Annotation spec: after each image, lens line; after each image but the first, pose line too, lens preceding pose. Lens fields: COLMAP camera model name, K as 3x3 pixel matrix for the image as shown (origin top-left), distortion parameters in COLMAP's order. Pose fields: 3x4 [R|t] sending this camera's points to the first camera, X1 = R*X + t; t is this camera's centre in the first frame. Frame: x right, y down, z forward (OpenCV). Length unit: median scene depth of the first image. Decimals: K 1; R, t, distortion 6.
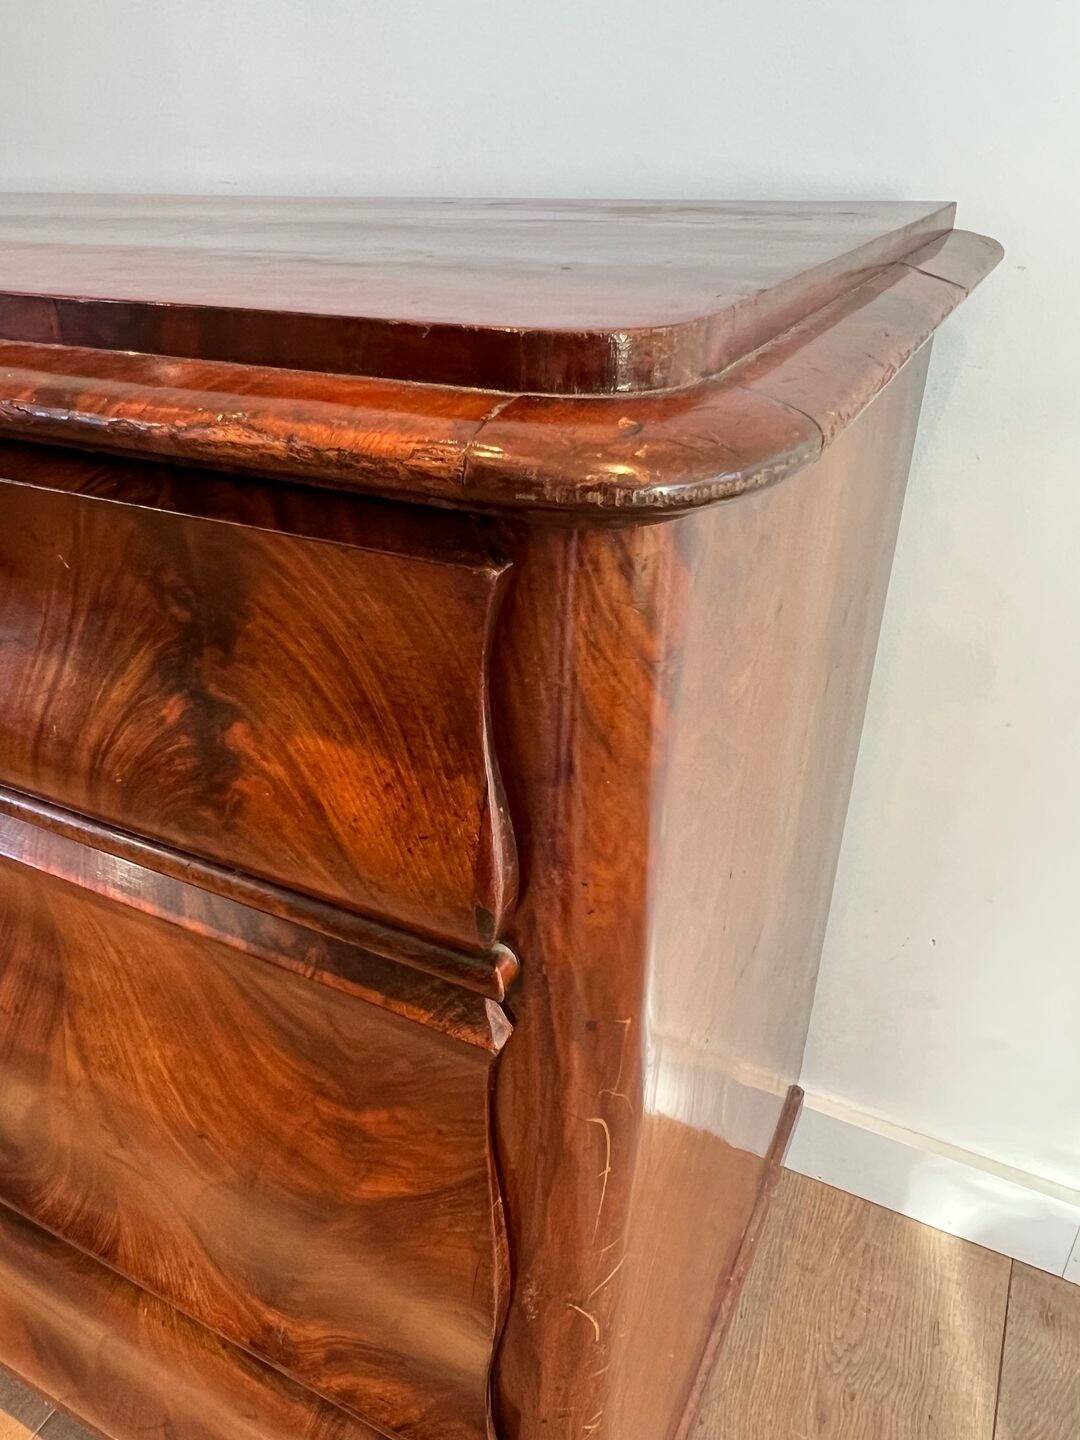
lens RADIAL K [[1058.1, 0, 487.4], [0, 1058.1, 688.3], [0, 0, 1]] dist [-0.003657, -0.002080]
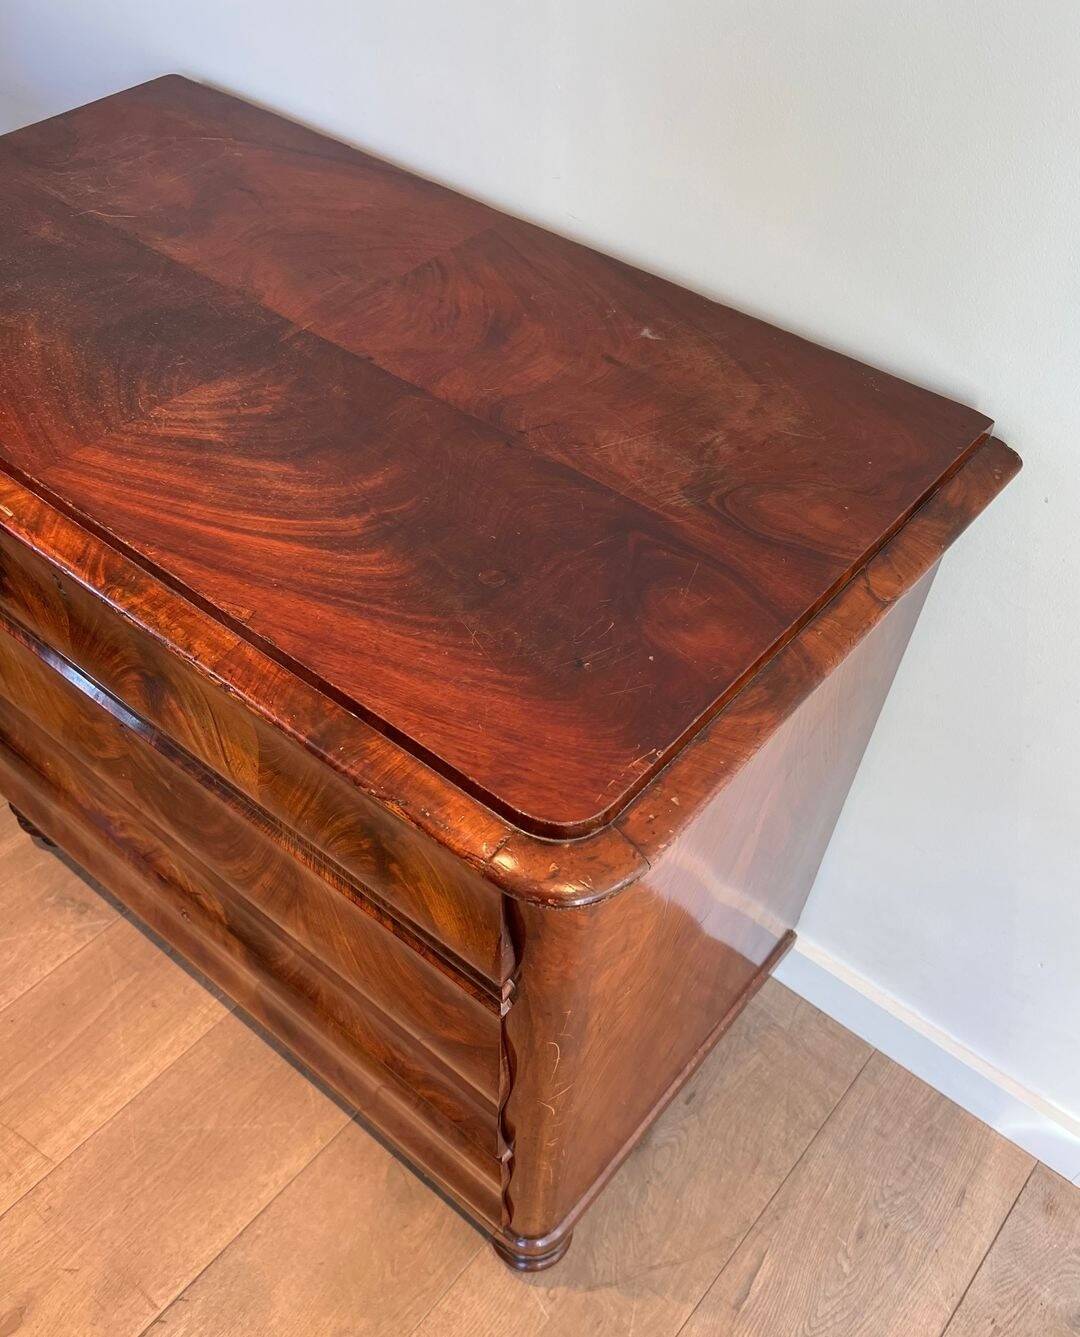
lens RADIAL K [[1134.2, 0, 541.2], [0, 1134.2, 761.3], [0, 0, 1]] dist [0.068288, -0.117852]
pose [[0.979970, 0.174425, -0.096099, 0.202639], [-0.122151, 0.907591, 0.401694, -0.979793], [0.157284, -0.381909, 0.910718, -0.812666]]
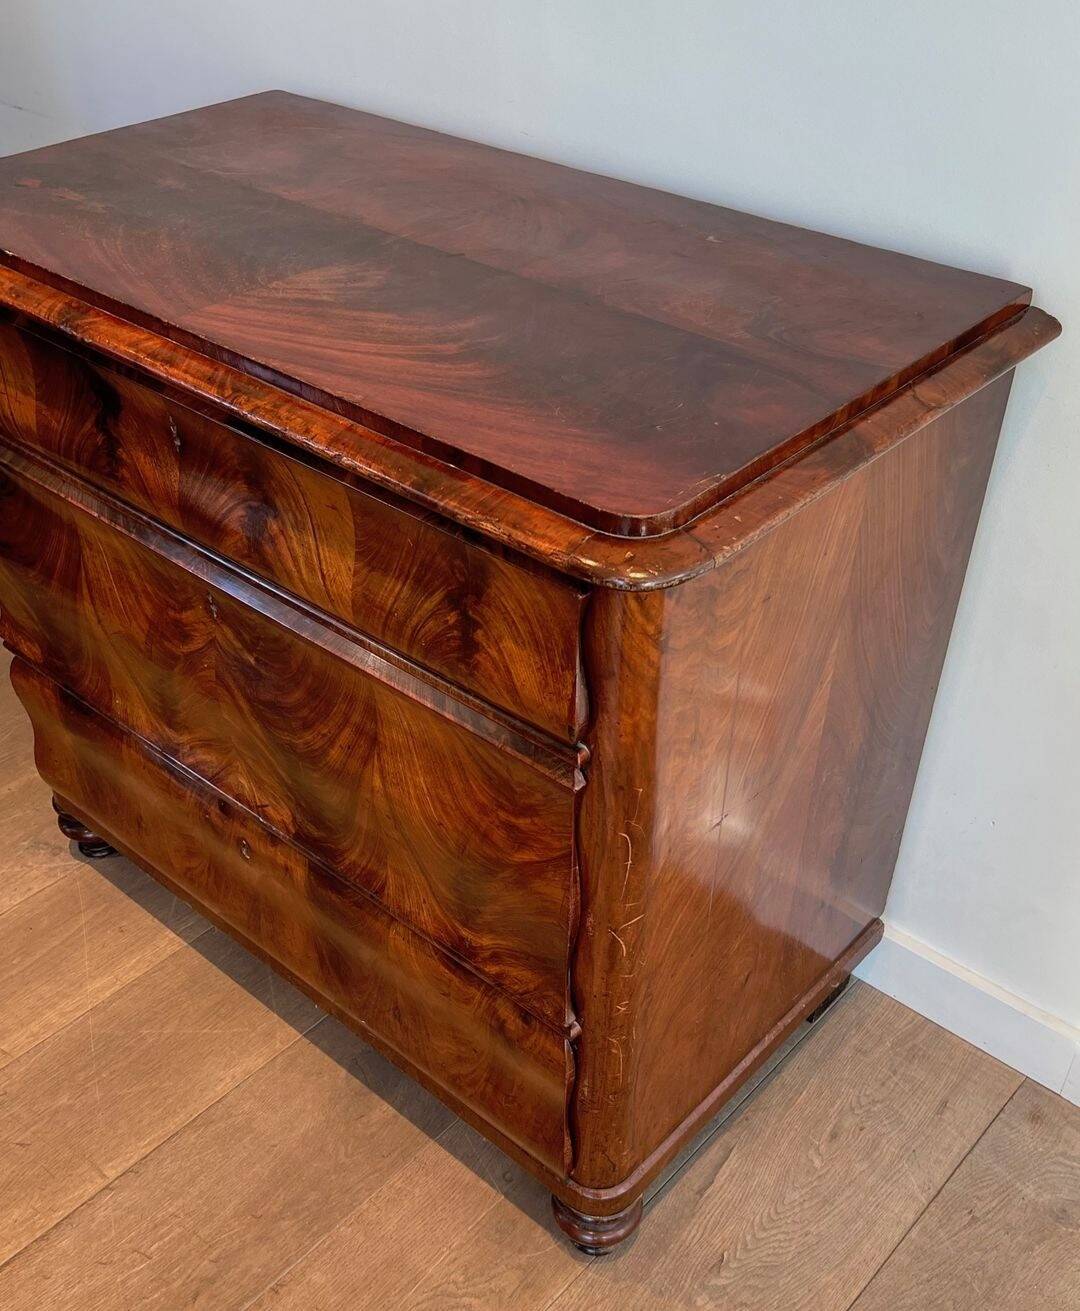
lens RADIAL K [[1334.8, 0, 535.0], [0, 1334.8, 754.9], [0, 0, 1]] dist [0.182242, -0.515782]
pose [[0.971732, 0.157980, -0.175441, 0.380452], [-0.118387, 0.969002, 0.216842, -0.309322], [0.204259, -0.189943, 0.960312, -1.596399]]
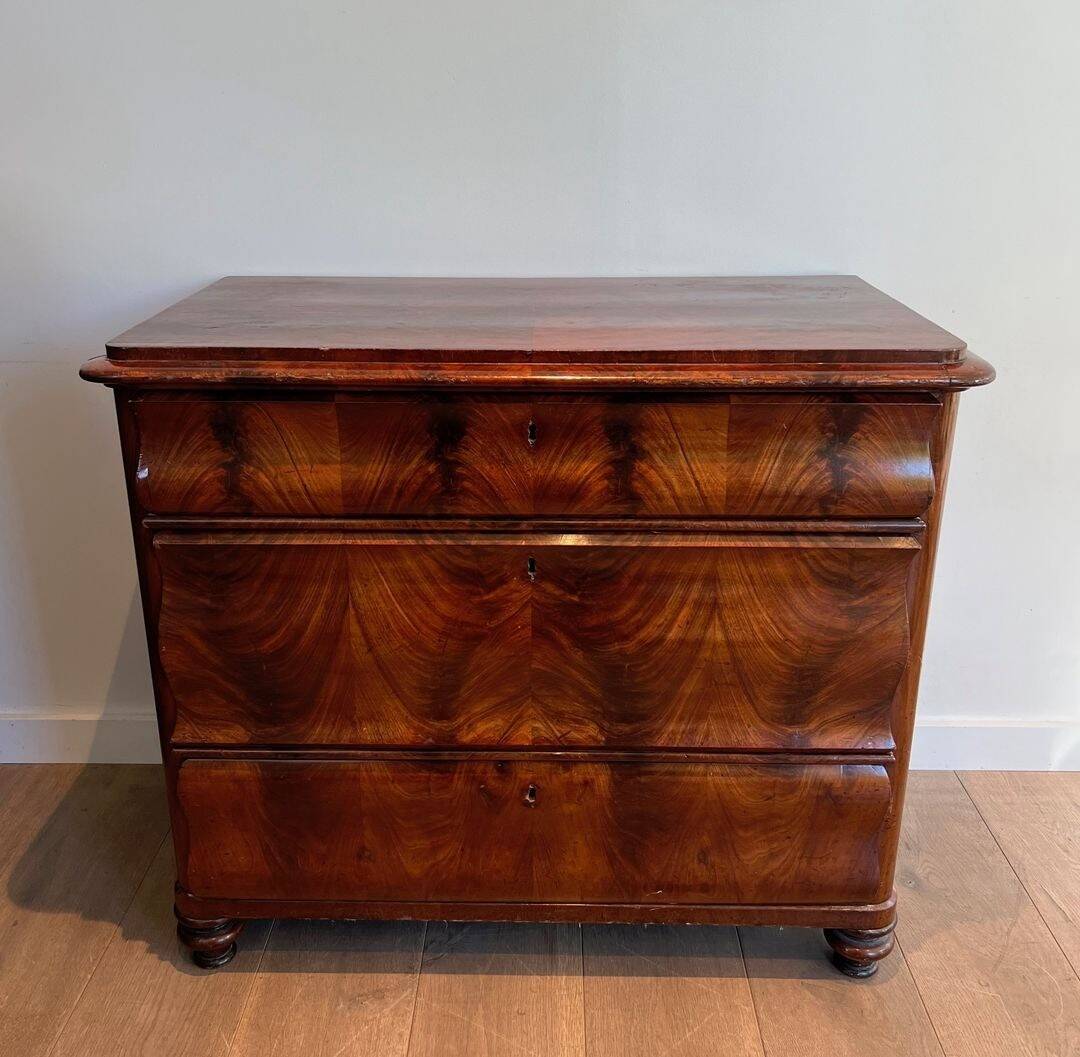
lens RADIAL K [[1101.1, 0, 524.6], [0, 1101.1, 519.4], [0, 0, 1]] dist [0.116285, -0.242227]
pose [[0.893701, -0.149364, 0.423072, -2.519103], [0.200898, 0.976367, -0.079674, 0.263851], [-0.401173, 0.156199, 0.902586, -1.679960]]
